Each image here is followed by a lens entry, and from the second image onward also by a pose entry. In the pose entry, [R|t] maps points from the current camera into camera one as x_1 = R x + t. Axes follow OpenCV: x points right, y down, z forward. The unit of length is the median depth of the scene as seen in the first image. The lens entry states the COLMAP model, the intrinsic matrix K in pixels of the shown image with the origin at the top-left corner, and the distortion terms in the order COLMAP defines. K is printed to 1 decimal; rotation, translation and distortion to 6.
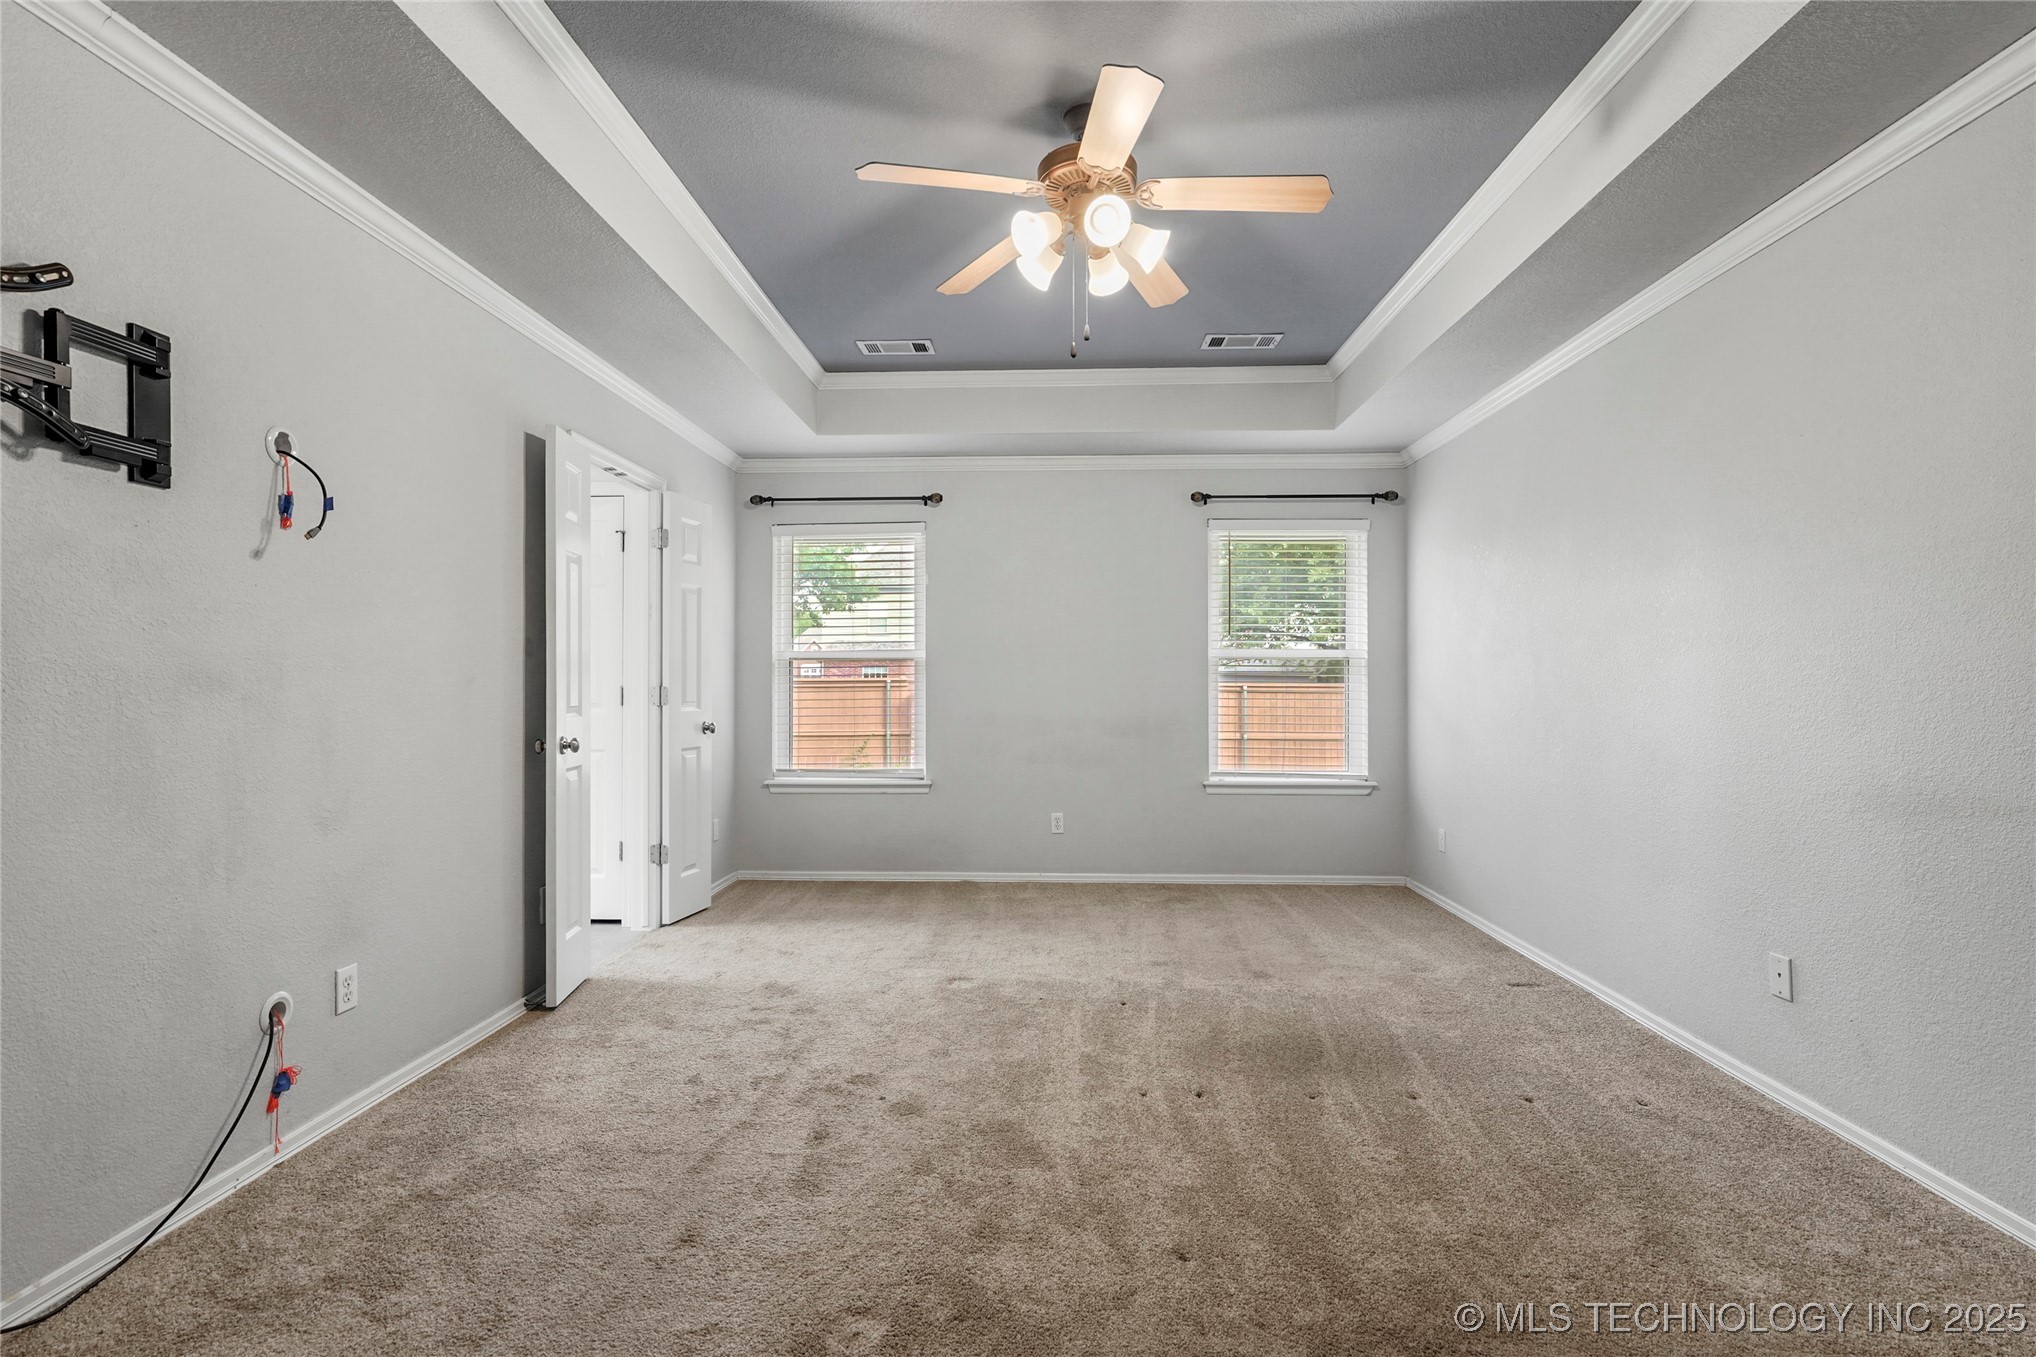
lens RADIAL K [[939.6, 0, 1021.6], [0, 939.6, 685.5], [0, 0, 1]] dist [0.001752, 0.001649]
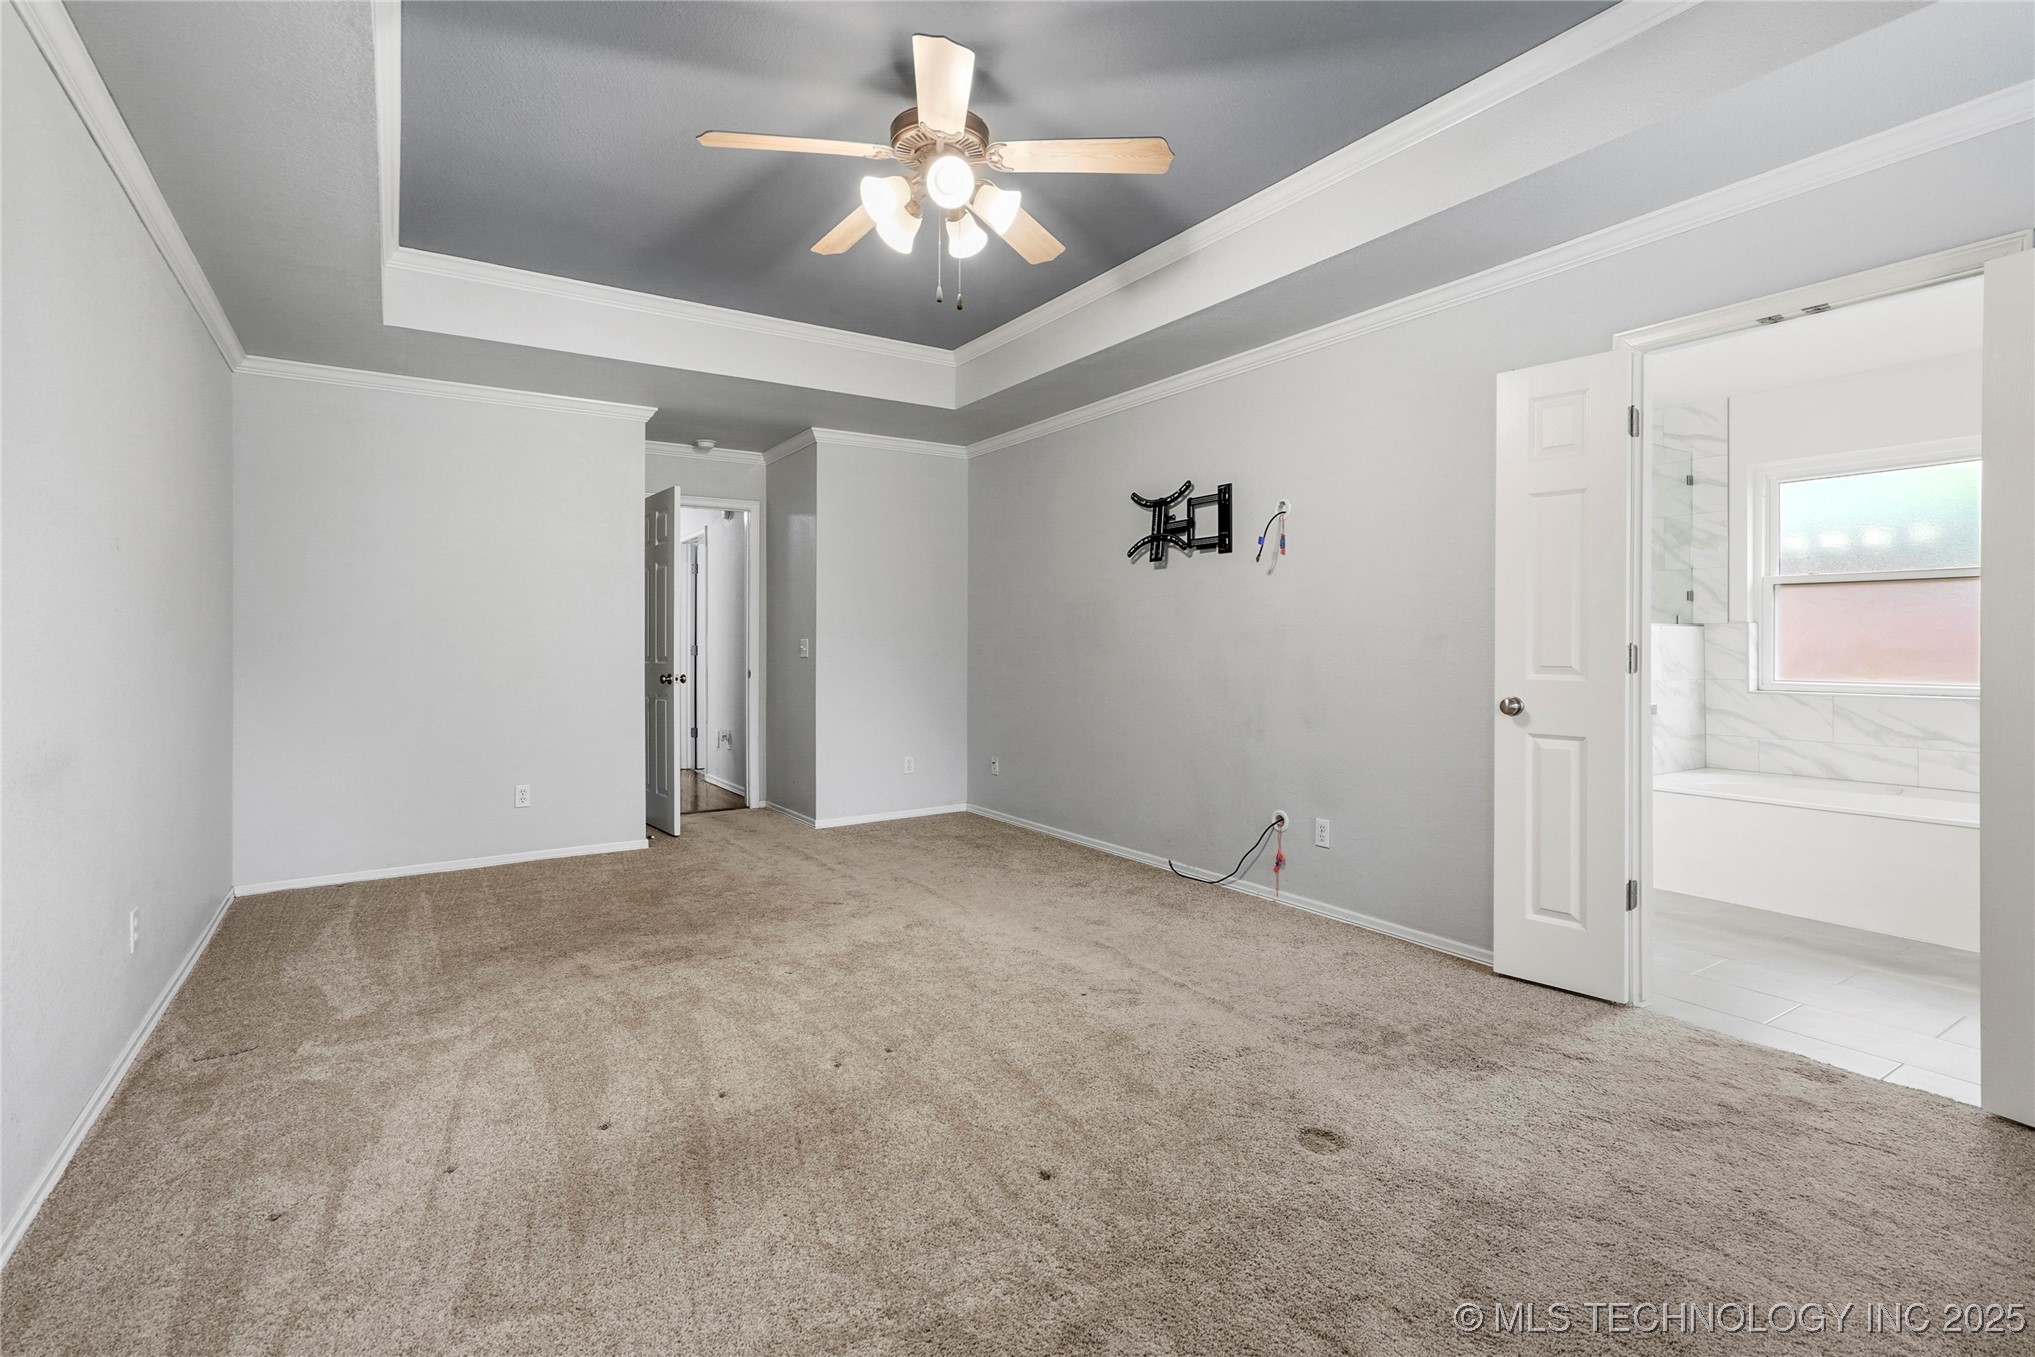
lens RADIAL K [[939.2, 0, 1014.6], [0, 939.2, 644.1], [0, 0, 1]] dist [0.001752, 0.001649]
pose [[-0.816958, 0.000901, -0.576696, 0.697562], [-0.000787, 0.999996, 0.002677, 0.000360], [0.576697, 0.002641, -0.816954, 2.243946]]
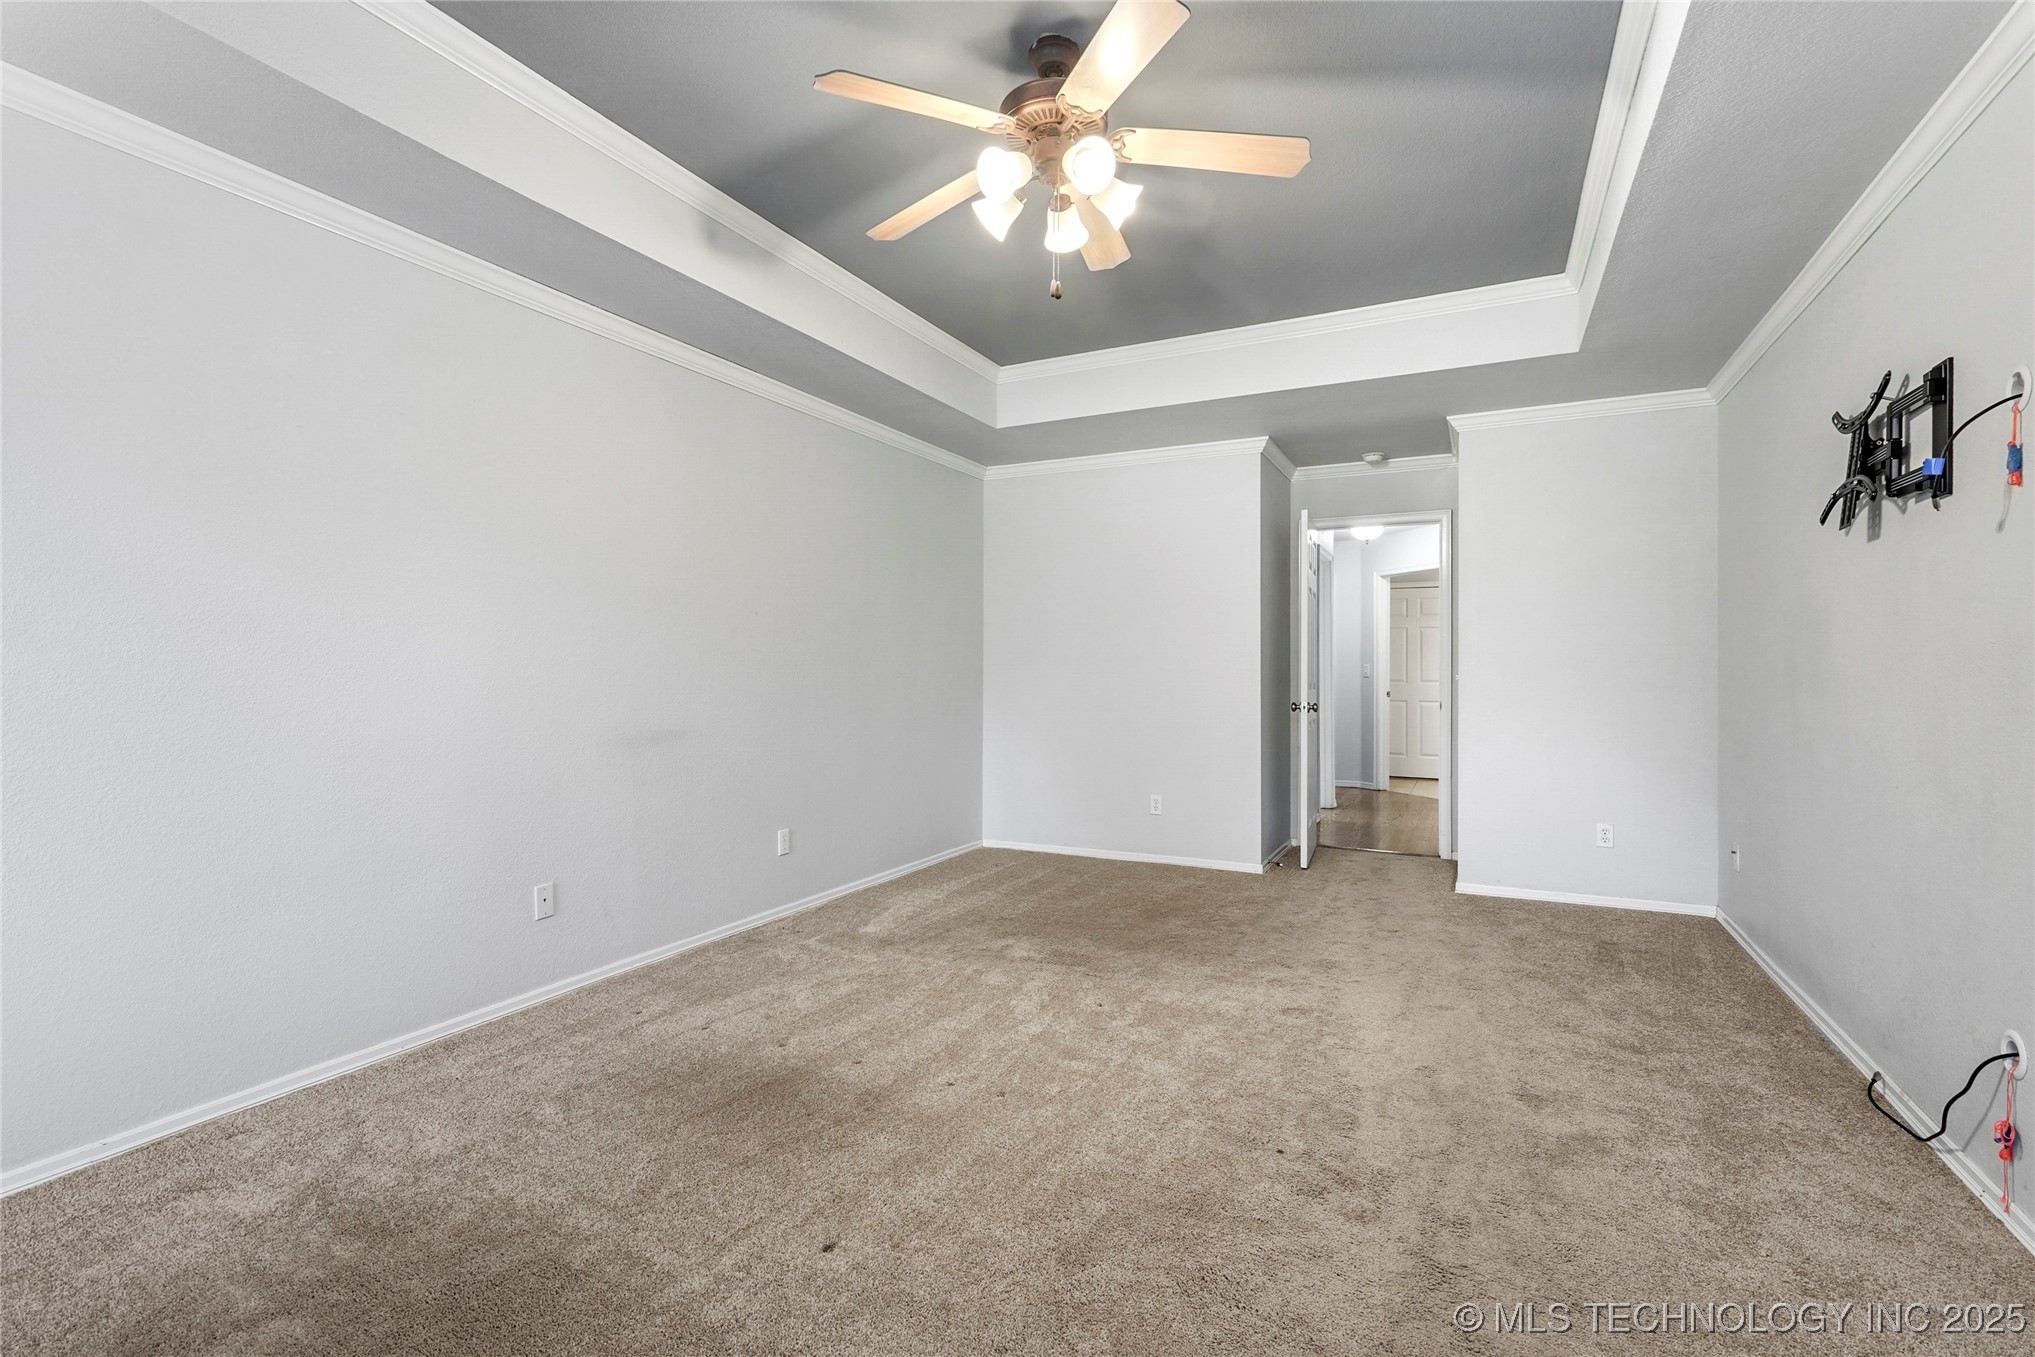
lens RADIAL K [[939.2, 0, 1006.9], [0, 939.2, 667.2], [0, 0, 1]] dist [0.001752, 0.001649]
pose [[-0.906086, -0.001290, 0.423092, -0.332004], [-0.001144, 0.999999, 0.000598, -0.004583], [-0.423092, 0.000058, -0.906087, 2.218969]]
